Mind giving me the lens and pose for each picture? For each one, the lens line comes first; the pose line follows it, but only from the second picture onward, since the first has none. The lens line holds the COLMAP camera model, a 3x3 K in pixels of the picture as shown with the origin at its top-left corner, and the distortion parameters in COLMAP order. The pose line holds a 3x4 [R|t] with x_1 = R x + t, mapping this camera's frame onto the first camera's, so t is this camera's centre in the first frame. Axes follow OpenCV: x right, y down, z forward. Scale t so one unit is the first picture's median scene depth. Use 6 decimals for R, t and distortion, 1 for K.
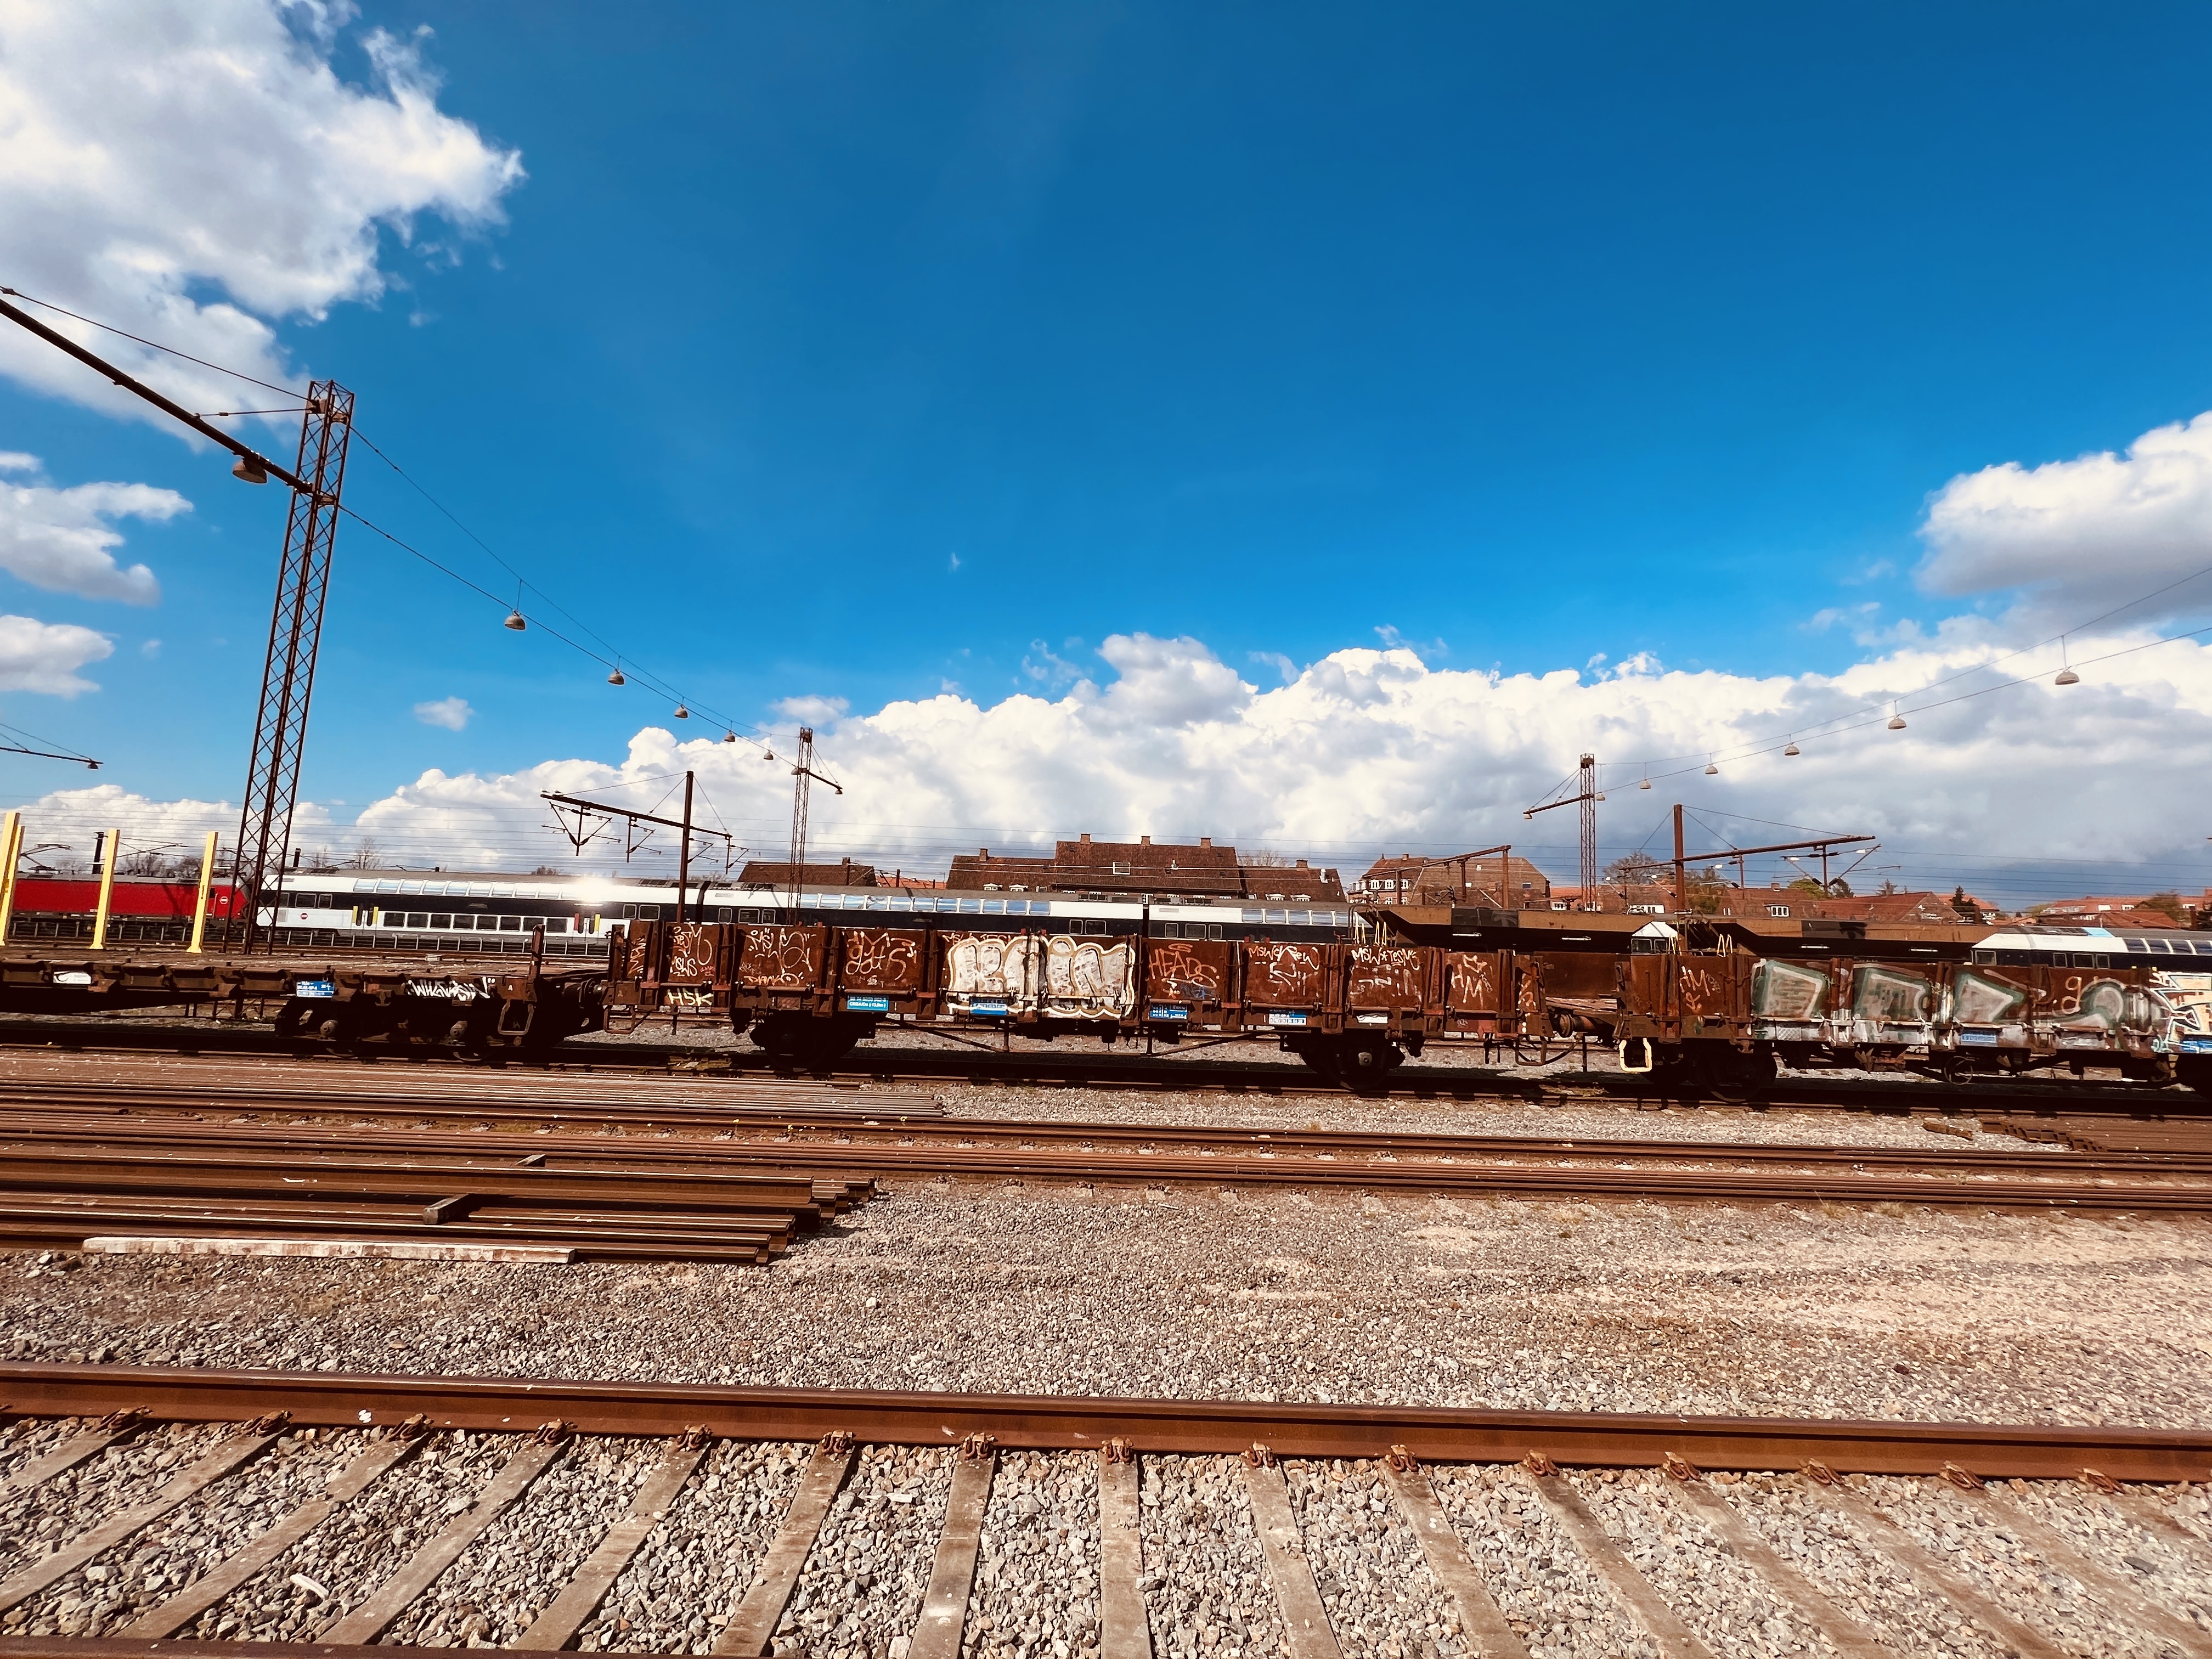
lens RADIAL K [[907.9, 0, 1112.1], [0, 907.9, 848.1], [0, 0, 1]] dist [0.005710, -0.000784]
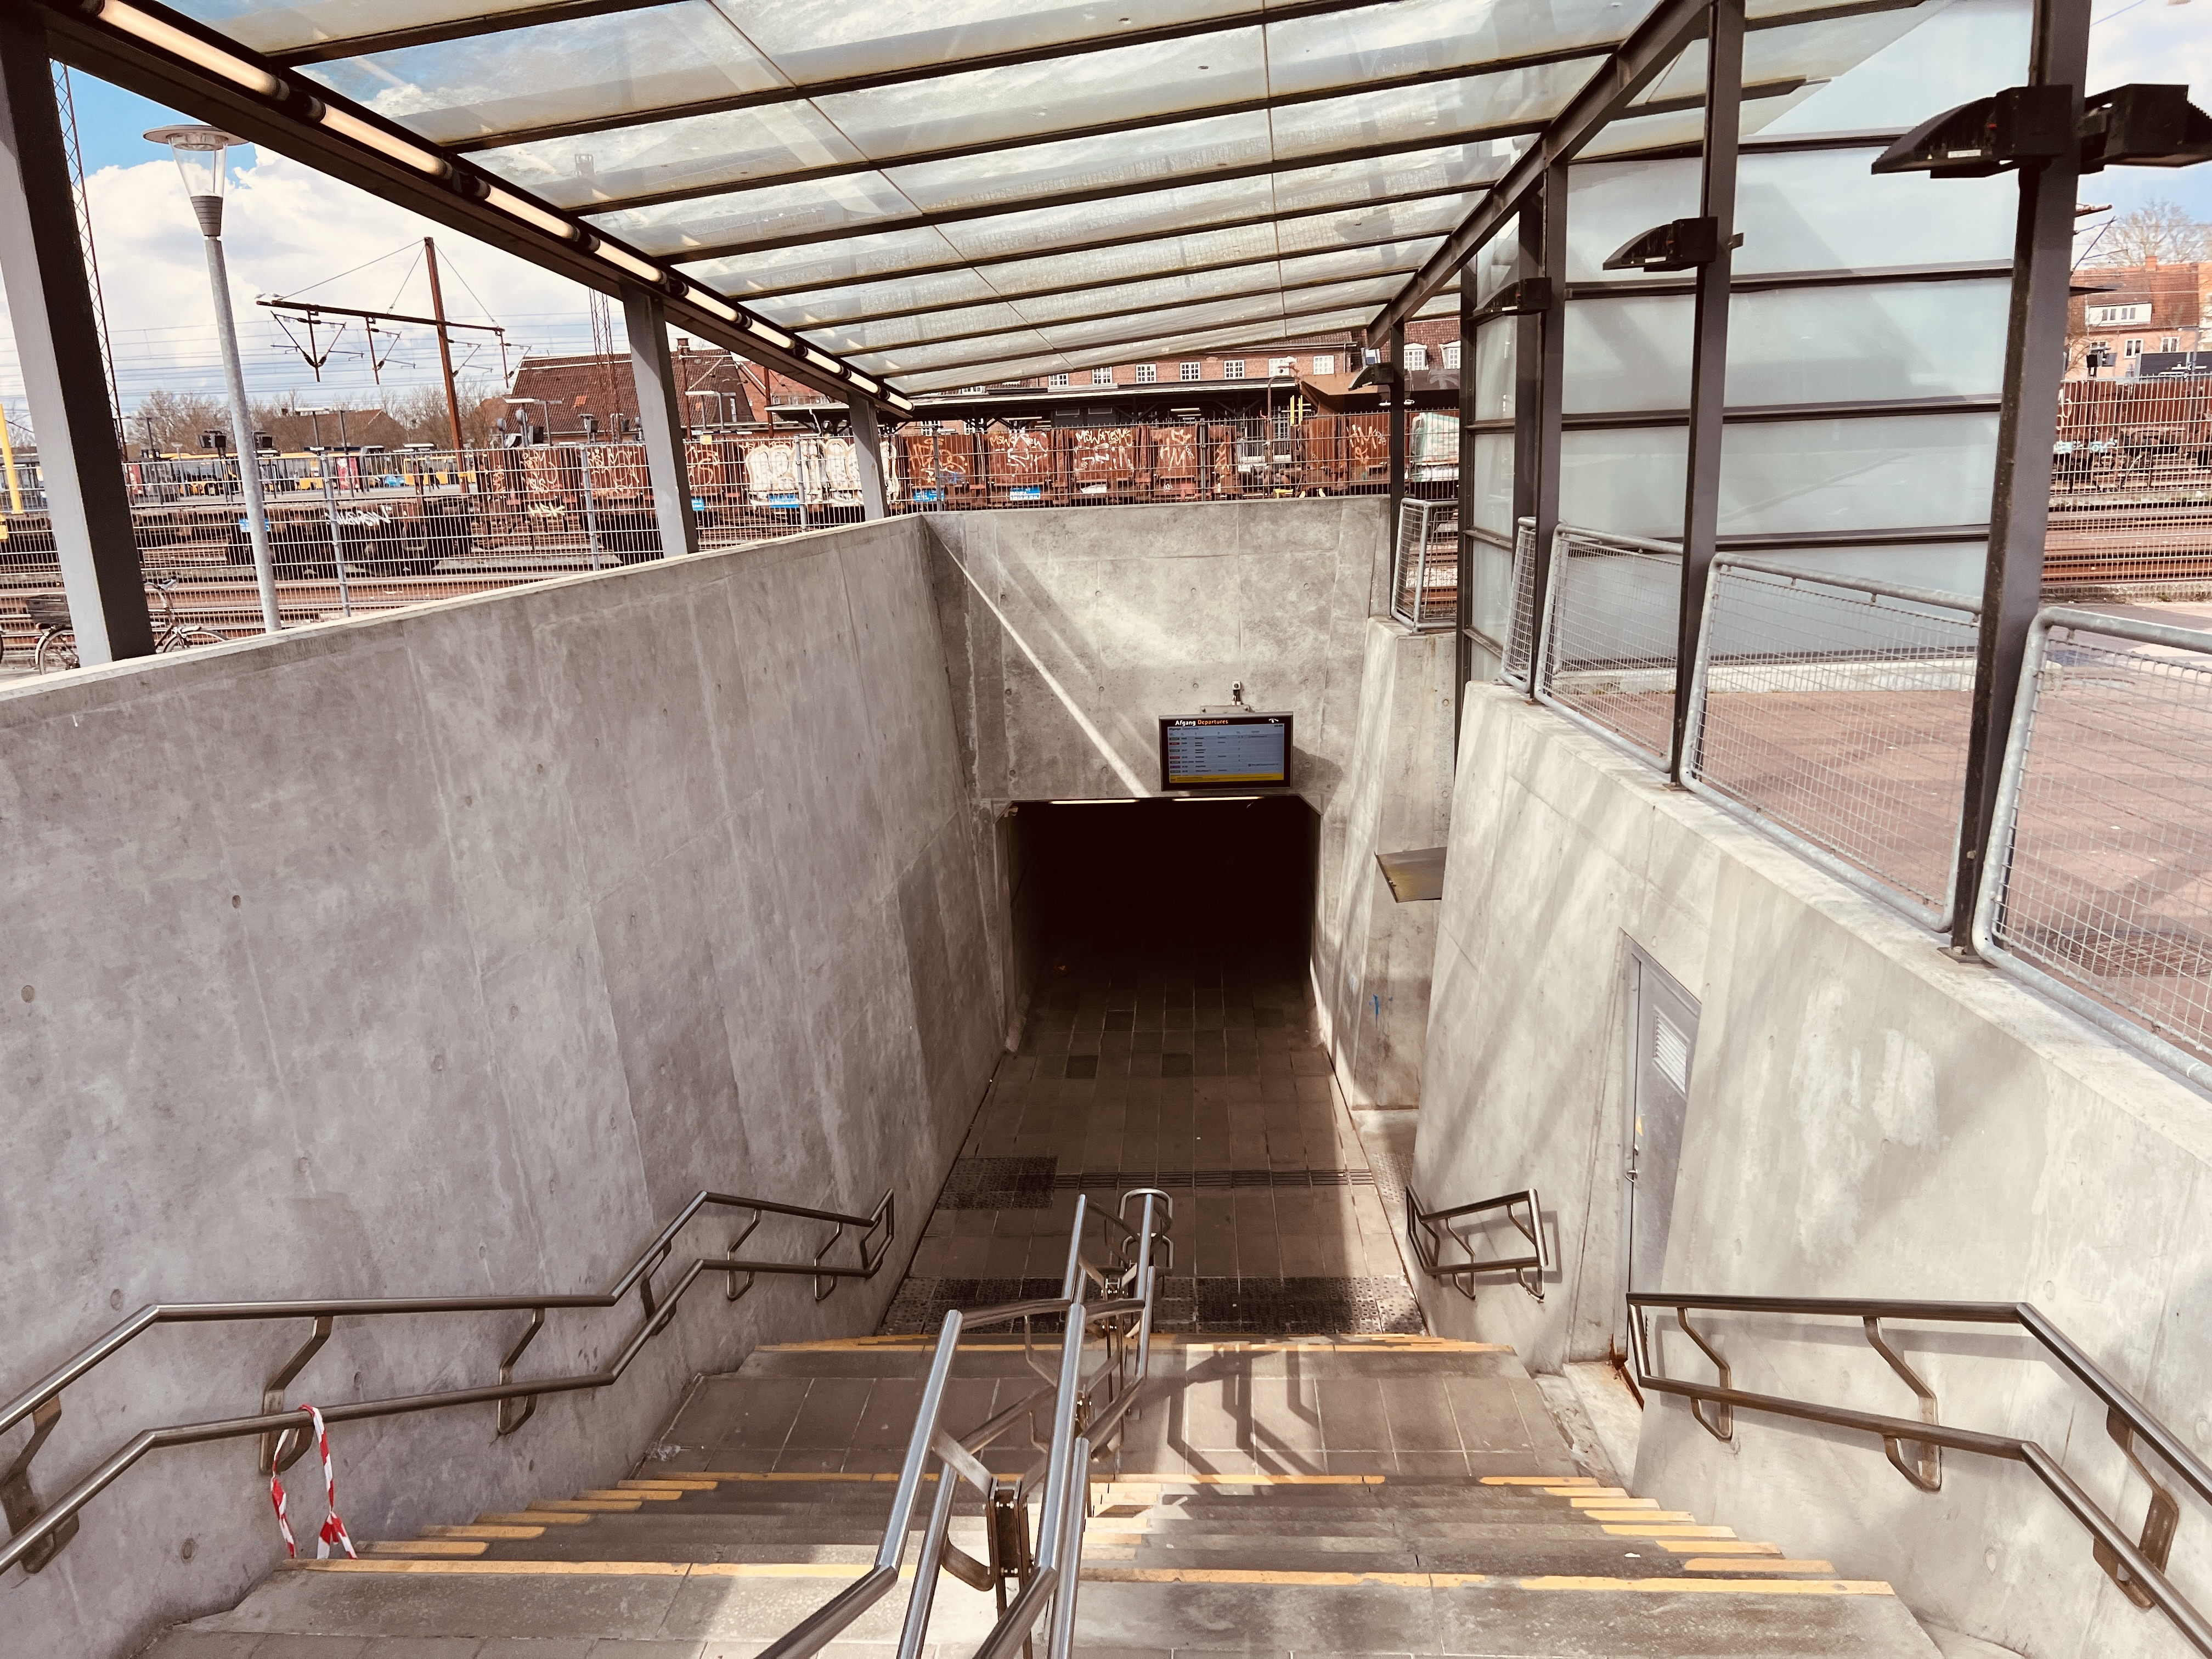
lens RADIAL K [[1676.8, 0, 1090.5], [0, 1676.8, 822.4], [0, 0, 1]] dist [0.055494, -0.050641]
pose [[0.995080, -0.057482, -0.080701, 0.437076], [0.079781, 0.947835, 0.308616, -0.084748], [0.058751, -0.313536, 0.947757, -1.275996]]
